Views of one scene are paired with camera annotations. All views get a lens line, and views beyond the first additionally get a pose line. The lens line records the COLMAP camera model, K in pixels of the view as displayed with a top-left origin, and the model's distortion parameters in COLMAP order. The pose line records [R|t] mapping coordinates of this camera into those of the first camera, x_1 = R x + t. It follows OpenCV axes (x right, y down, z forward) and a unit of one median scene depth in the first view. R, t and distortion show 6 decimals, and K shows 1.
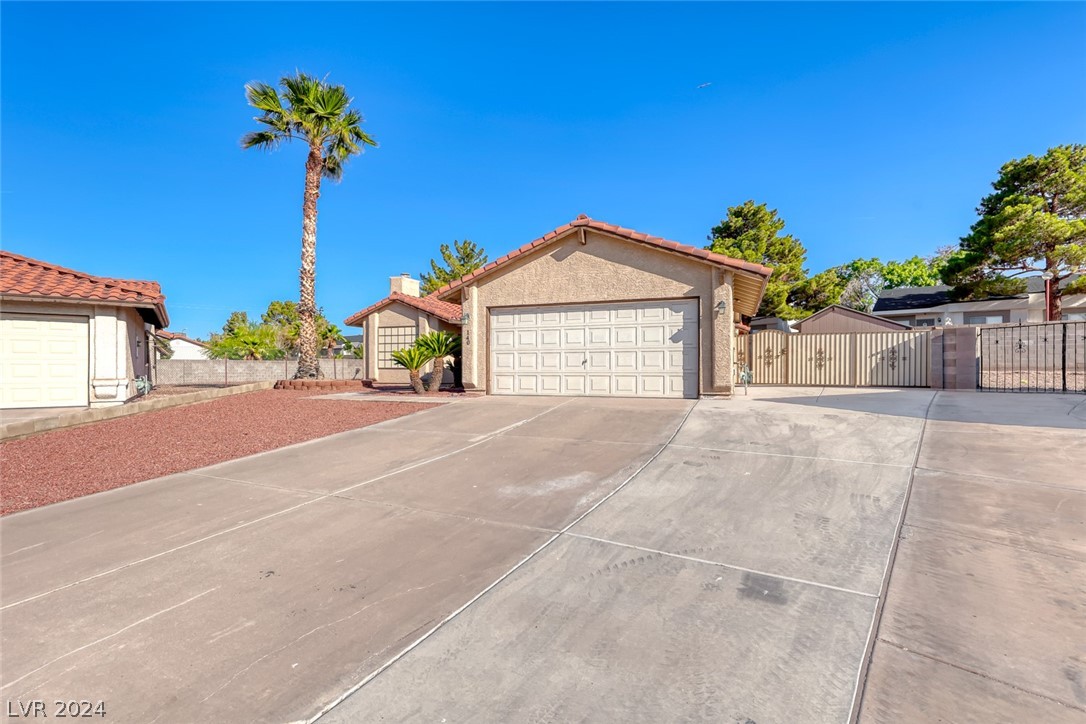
lens RADIAL K [[489.9, 0, 535.8], [0, 489.9, 367.4], [0, 0, 1]] dist [0.020666, 0.003029]
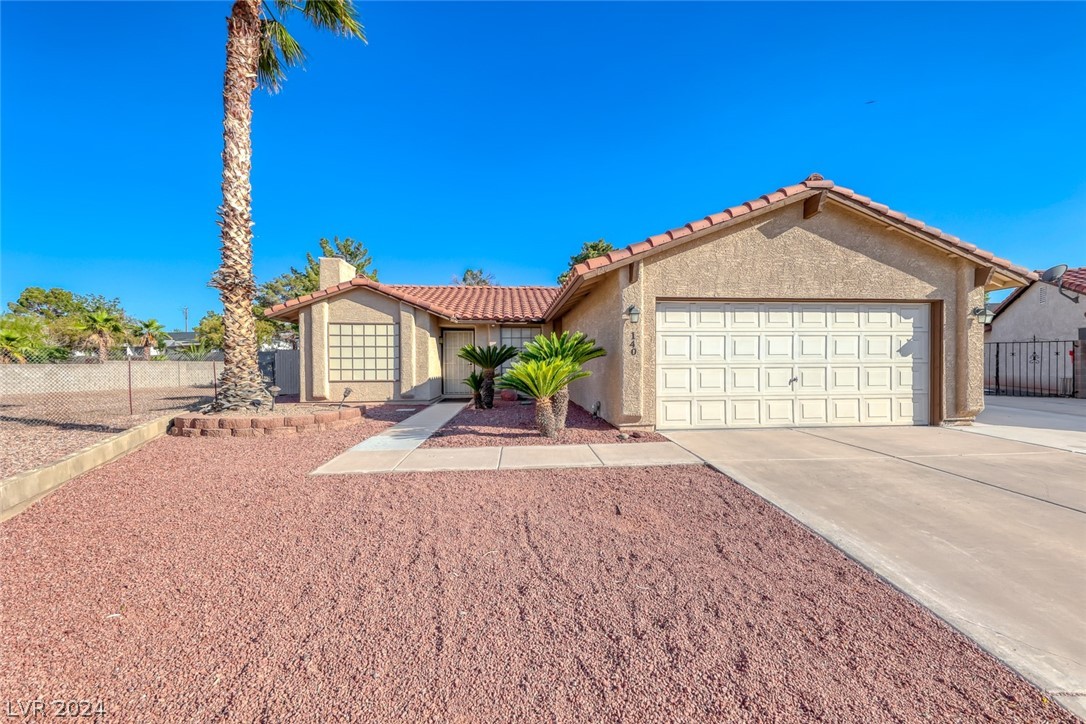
lens RADIAL K [[375.6, 0, 546.0], [0, 375.6, 372.5], [0, 0, 1]] dist [0.007319, -0.002426]
pose [[0.897092, -0.012298, 0.441673, -0.351635], [0.003631, 0.999784, 0.020465, -0.026413], [-0.441829, -0.016755, 0.896943, 0.478681]]
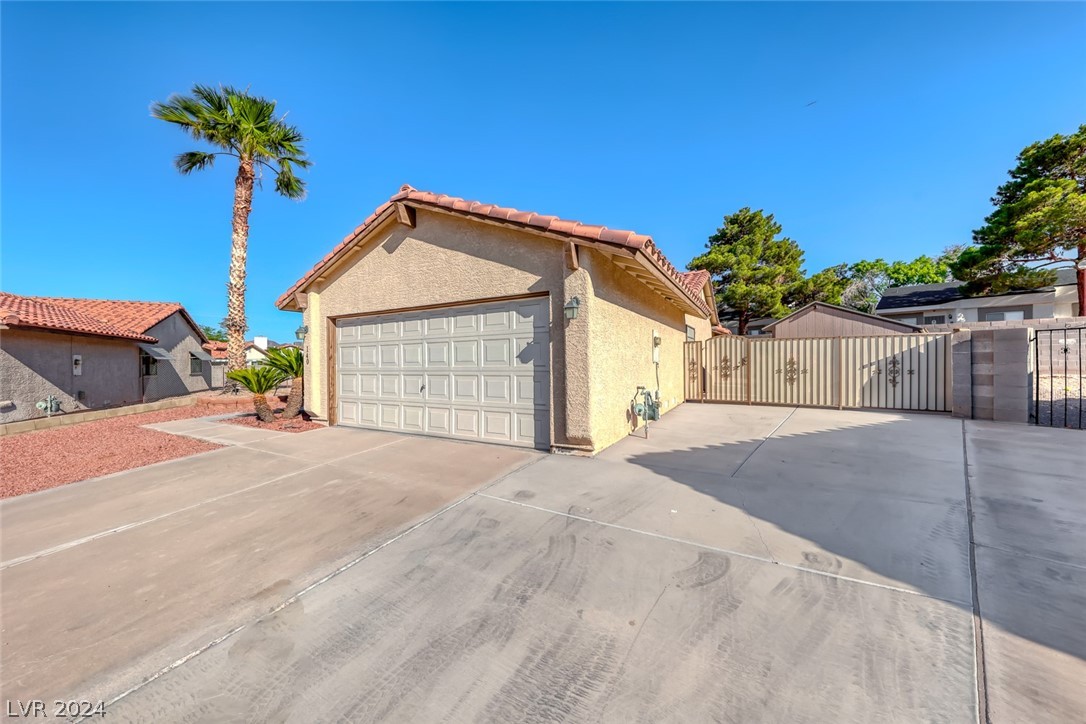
lens RADIAL K [[375.6, 0, 537.6], [0, 375.6, 361.7], [0, 0, 1]] dist [0.007319, -0.002426]
pose [[0.989872, -0.011204, -0.141521, 0.254361], [0.011288, 0.999936, -0.000209, -0.035557], [0.141514, -0.001391, 0.989935, 0.340550]]
